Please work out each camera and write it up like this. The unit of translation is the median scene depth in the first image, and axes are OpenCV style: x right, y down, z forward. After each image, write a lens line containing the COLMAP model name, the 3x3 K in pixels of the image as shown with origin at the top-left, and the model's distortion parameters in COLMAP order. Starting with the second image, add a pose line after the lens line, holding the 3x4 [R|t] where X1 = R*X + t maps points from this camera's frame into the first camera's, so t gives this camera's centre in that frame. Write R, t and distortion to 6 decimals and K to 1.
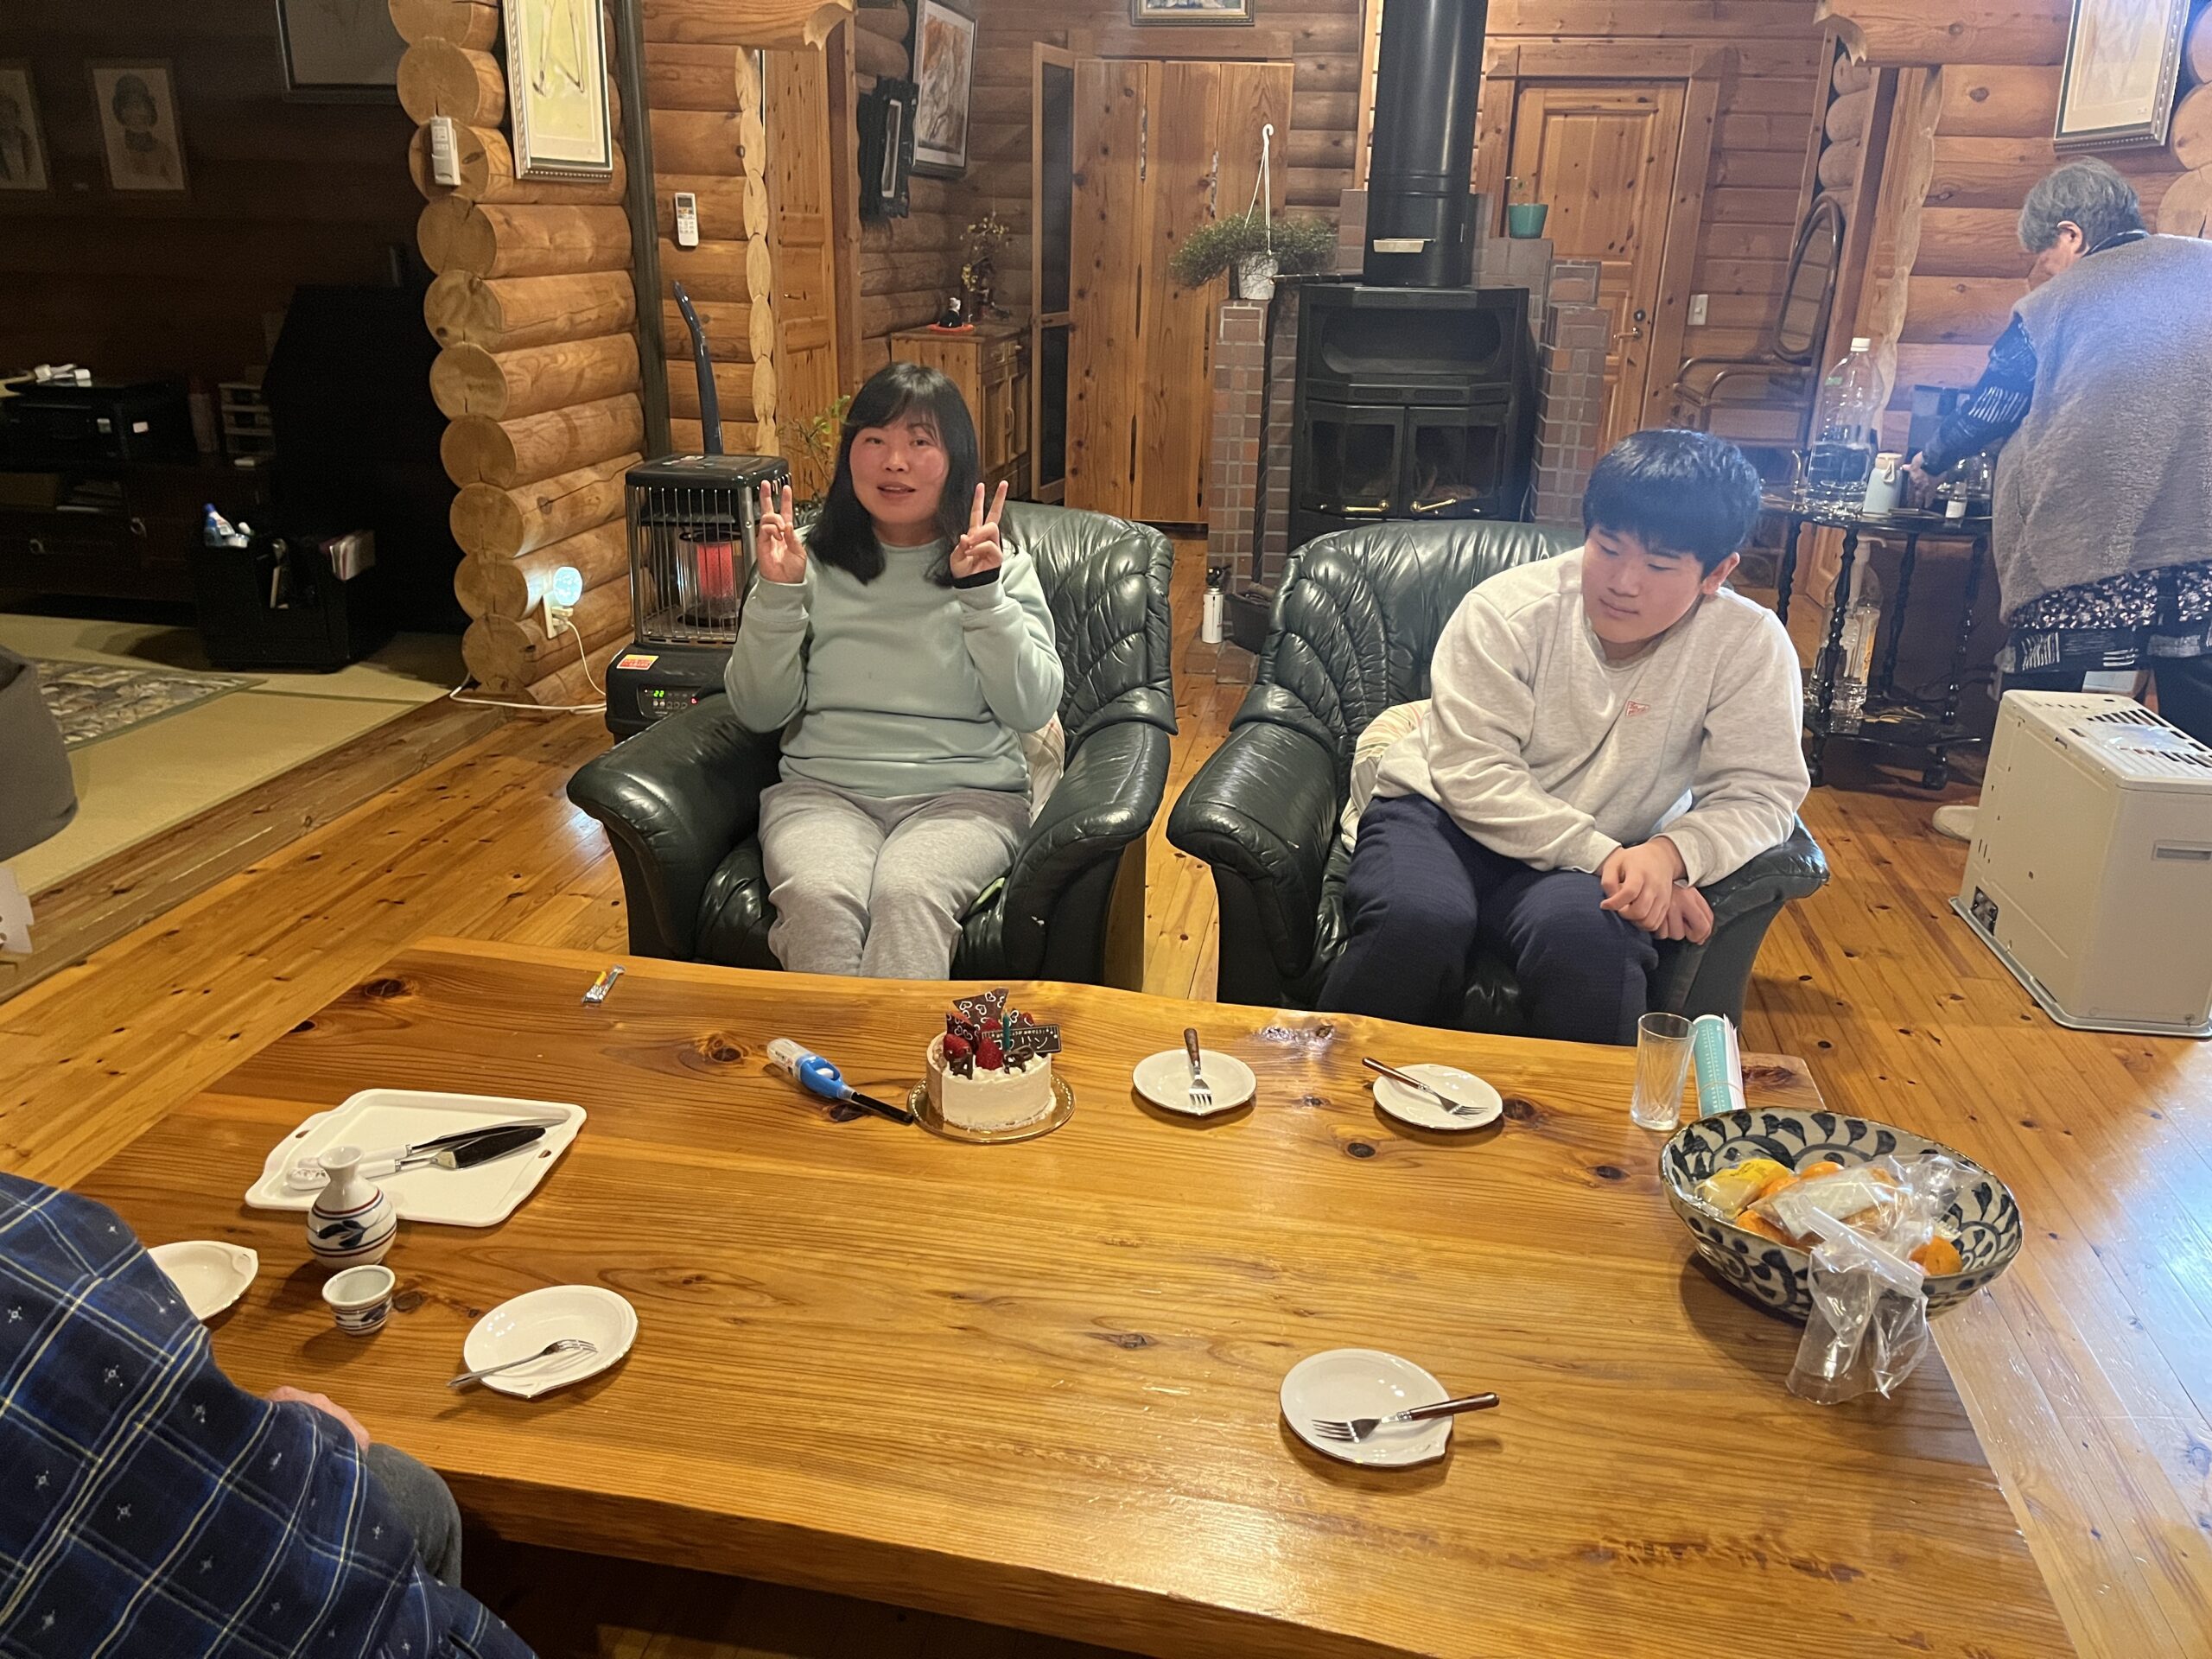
lens RADIAL K [[1680.0, 0, 1103.4], [0, 1680.0, 869.8], [0, 0, 1]] dist [0.023920, -0.001590]
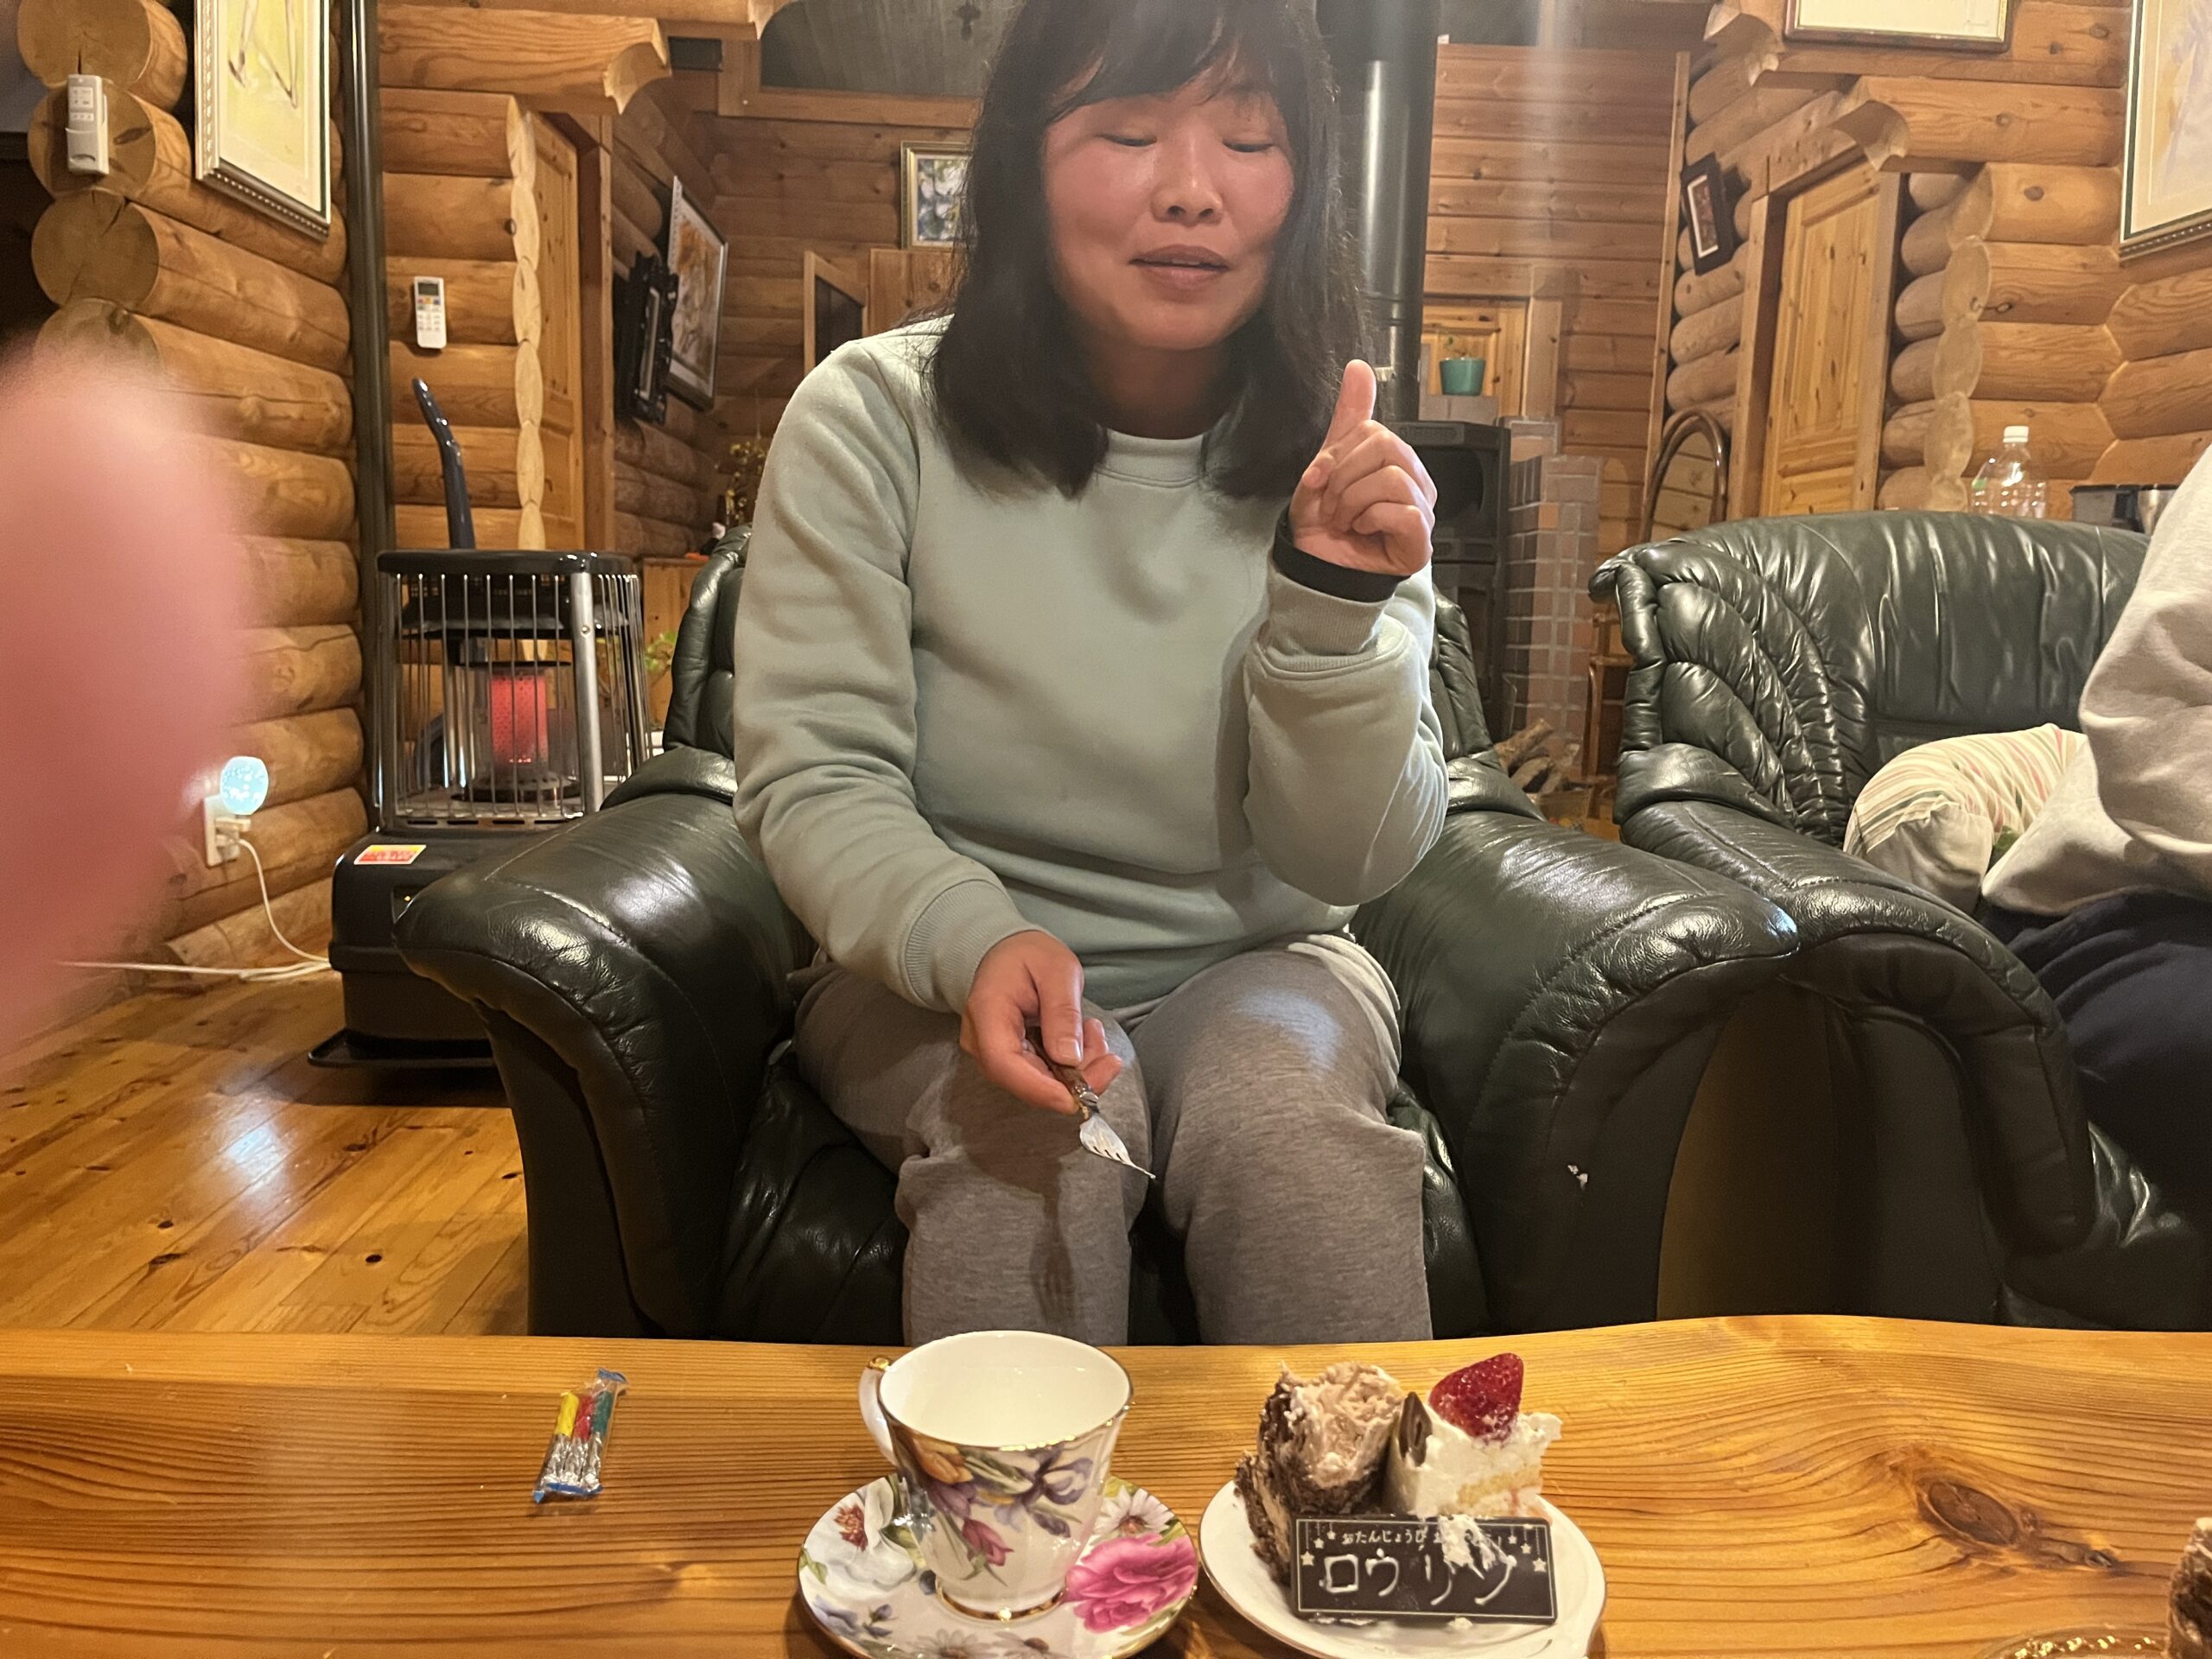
lens RADIAL K [[1718.8, 0, 1112.9], [0, 1718.8, 838.0], [0, 0, 1]] dist [0.085229, -0.123192]
pose [[0.979646, -0.027862, 0.198792, -0.117027], [0.070831, 0.974600, -0.212458, 0.016569], [-0.187823, 0.222214, 0.956736, 0.283383]]
